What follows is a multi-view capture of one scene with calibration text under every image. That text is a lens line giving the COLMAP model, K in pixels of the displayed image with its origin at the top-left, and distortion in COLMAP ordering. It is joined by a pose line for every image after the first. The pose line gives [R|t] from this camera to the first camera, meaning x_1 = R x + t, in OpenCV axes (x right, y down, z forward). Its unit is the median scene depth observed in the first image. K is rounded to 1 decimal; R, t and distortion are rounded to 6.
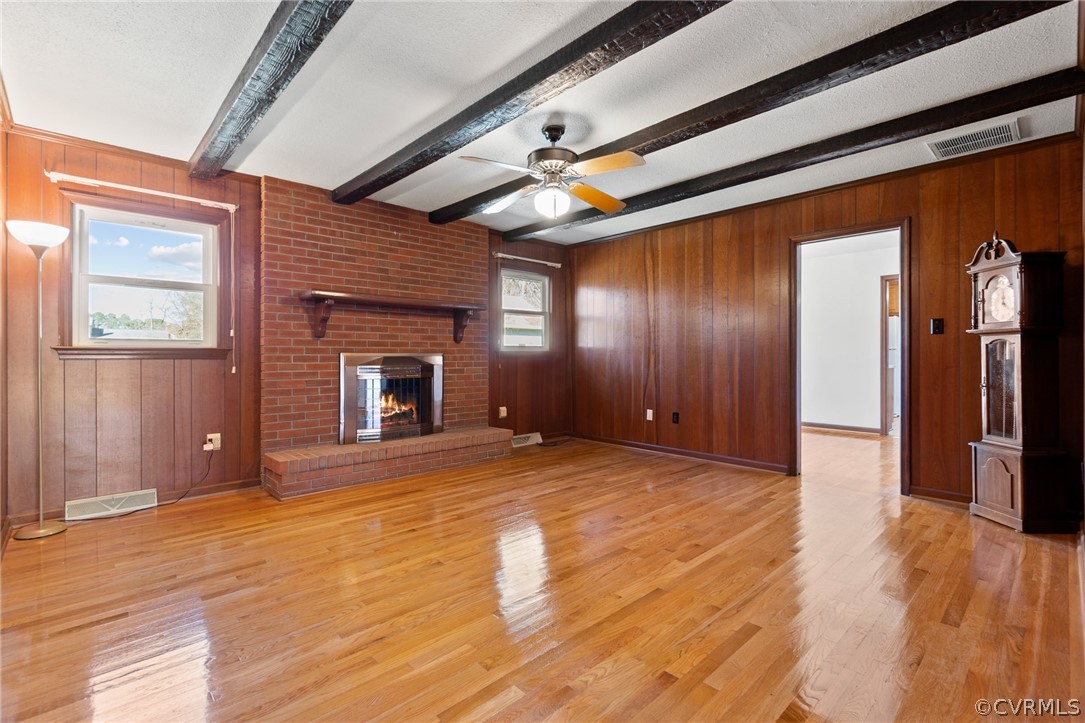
lens RADIAL K [[494.3, 0, 542.5], [0, 494.3, 361.5], [0, 0, 1]] dist [0.002501, 0.000271]
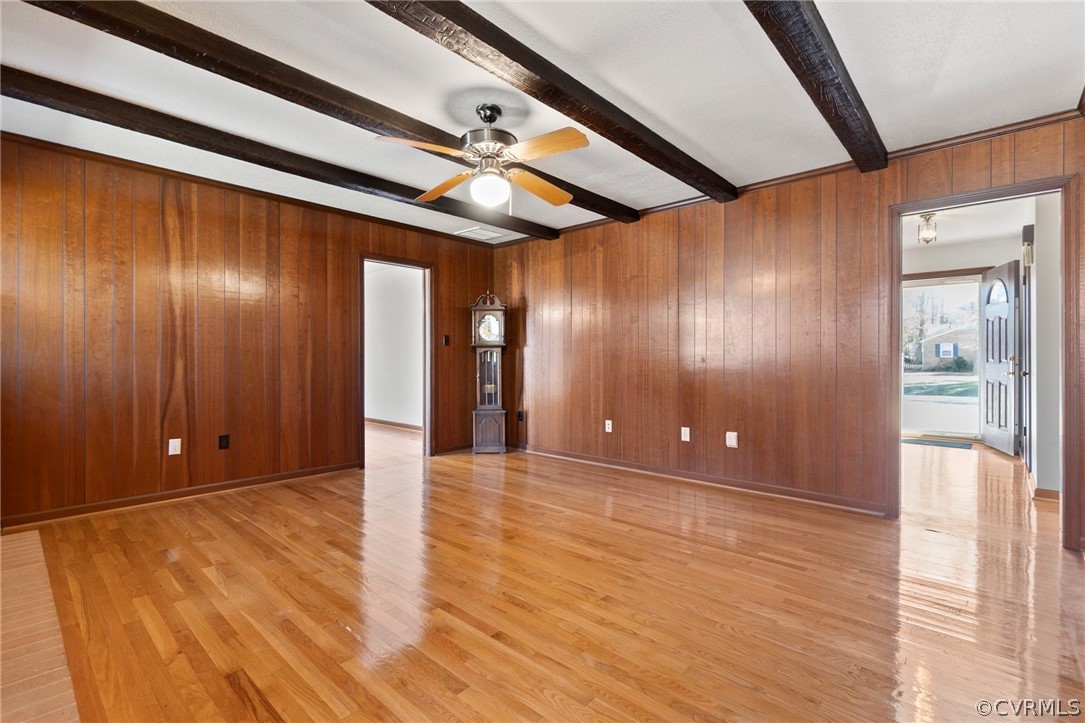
lens RADIAL K [[490.2, 0, 542.5], [0, 490.2, 361.5], [0, 0, 1]] dist [-0.001817, -0.000318]
pose [[-0.075190, -0.003843, 0.997162, -0.586442], [0.013276, 0.999900, 0.004855, -0.007203], [-0.997081, 0.013603, -0.075131, 0.649439]]
